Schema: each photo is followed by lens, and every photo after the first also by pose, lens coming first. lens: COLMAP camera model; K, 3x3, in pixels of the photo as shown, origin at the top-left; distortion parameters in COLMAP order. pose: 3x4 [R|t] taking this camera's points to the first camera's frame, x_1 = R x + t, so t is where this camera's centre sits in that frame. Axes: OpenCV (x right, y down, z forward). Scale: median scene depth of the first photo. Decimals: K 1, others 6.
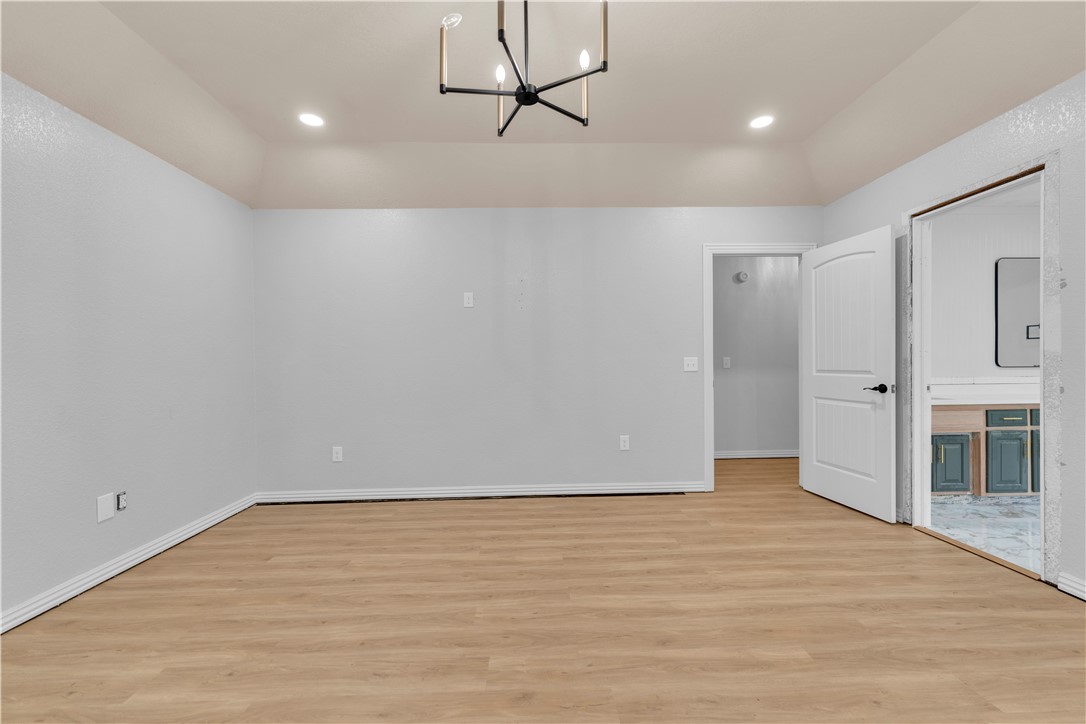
lens RADIAL K [[440.5, 0, 541.2], [0, 440.5, 366.7], [0, 0, 1]] dist [0.005326, -0.001127]
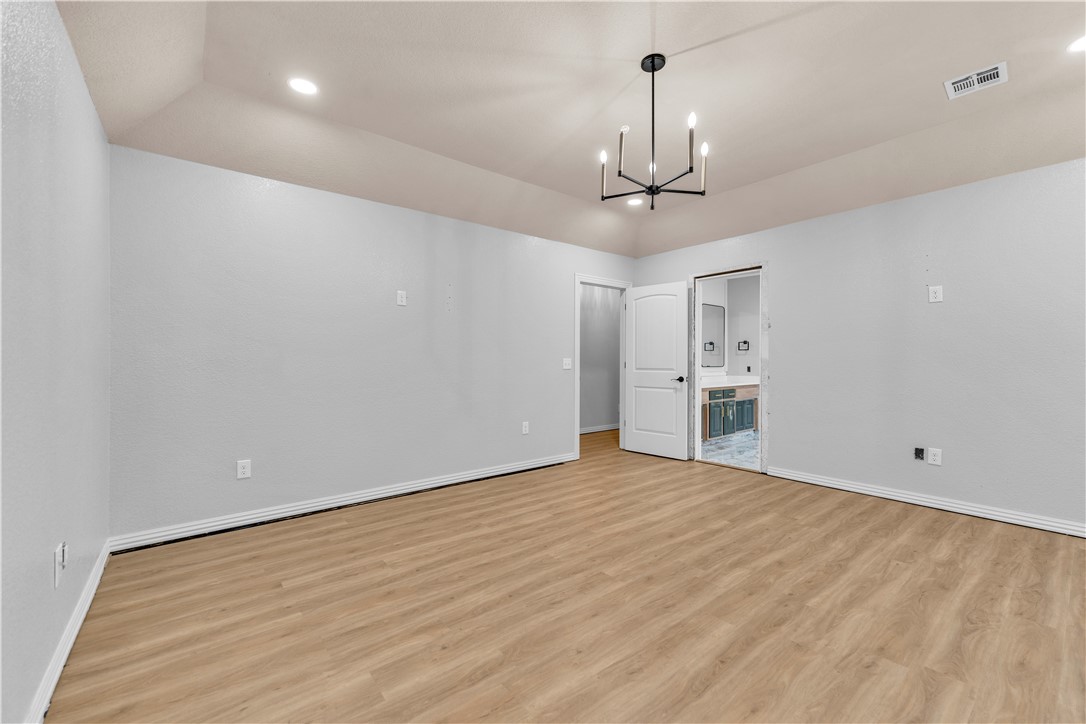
lens RADIAL K [[440.5, 0, 548.5], [0, 440.5, 360.9], [0, 0, 1]] dist [0.005326, -0.001127]
pose [[0.795270, 0.011613, 0.606144, -0.656744], [-0.003067, 0.999881, -0.015133, 0.007996], [-0.606248, 0.010176, 0.795211, -0.007807]]
